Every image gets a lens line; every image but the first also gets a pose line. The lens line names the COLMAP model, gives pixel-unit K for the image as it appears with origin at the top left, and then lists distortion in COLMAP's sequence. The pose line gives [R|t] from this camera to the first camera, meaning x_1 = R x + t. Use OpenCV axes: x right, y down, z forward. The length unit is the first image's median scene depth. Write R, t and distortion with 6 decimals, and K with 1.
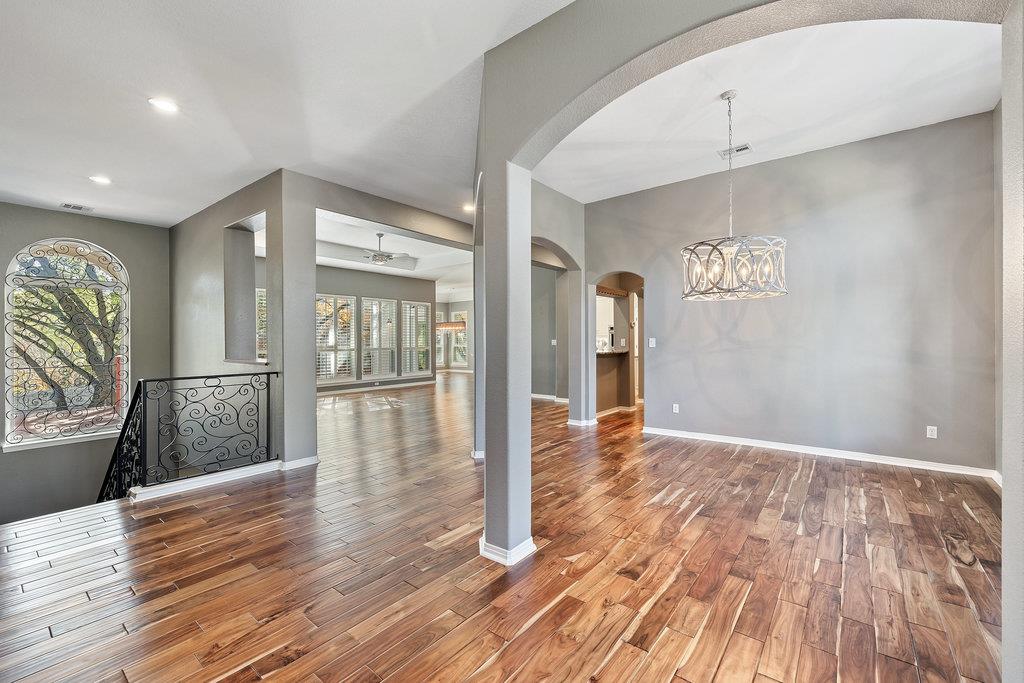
lens RADIAL K [[430.2, 0, 511.2], [0, 430.2, 338.2], [0, 0, 1]] dist [0.001166, 0.000099]
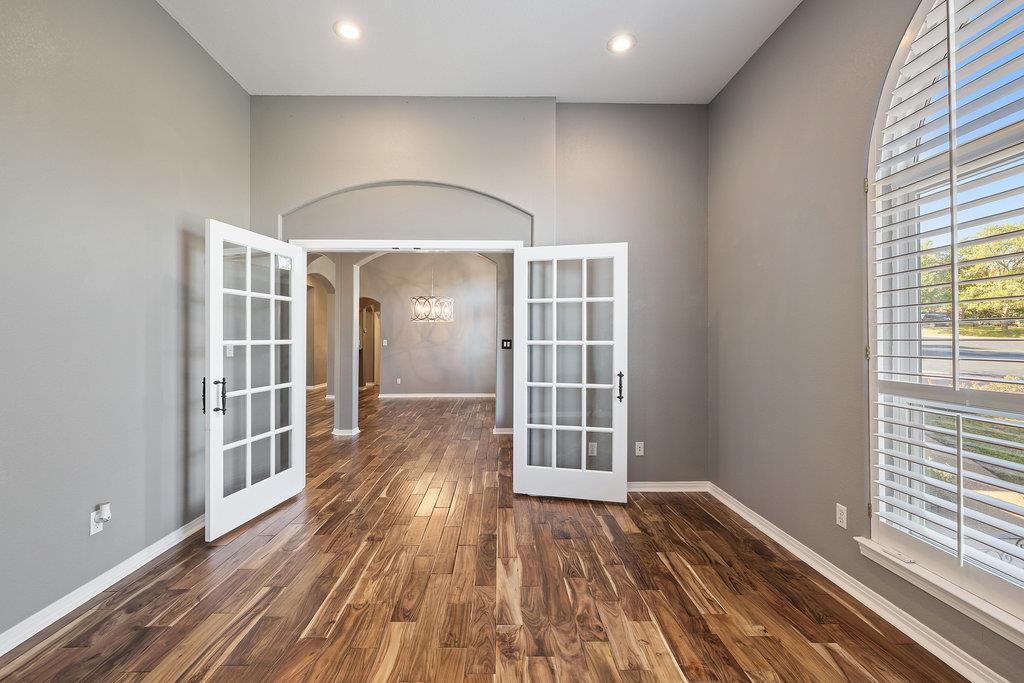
lens RADIAL K [[430.2, 0, 511.2], [0, 430.2, 338.2], [0, 0, 1]] dist [0.001166, 0.000099]
pose [[0.765533, 0.008799, 0.643336, -0.407918], [-0.008237, 0.999959, -0.003875, -0.004359], [-0.643344, -0.002333, 0.765574, -0.646895]]
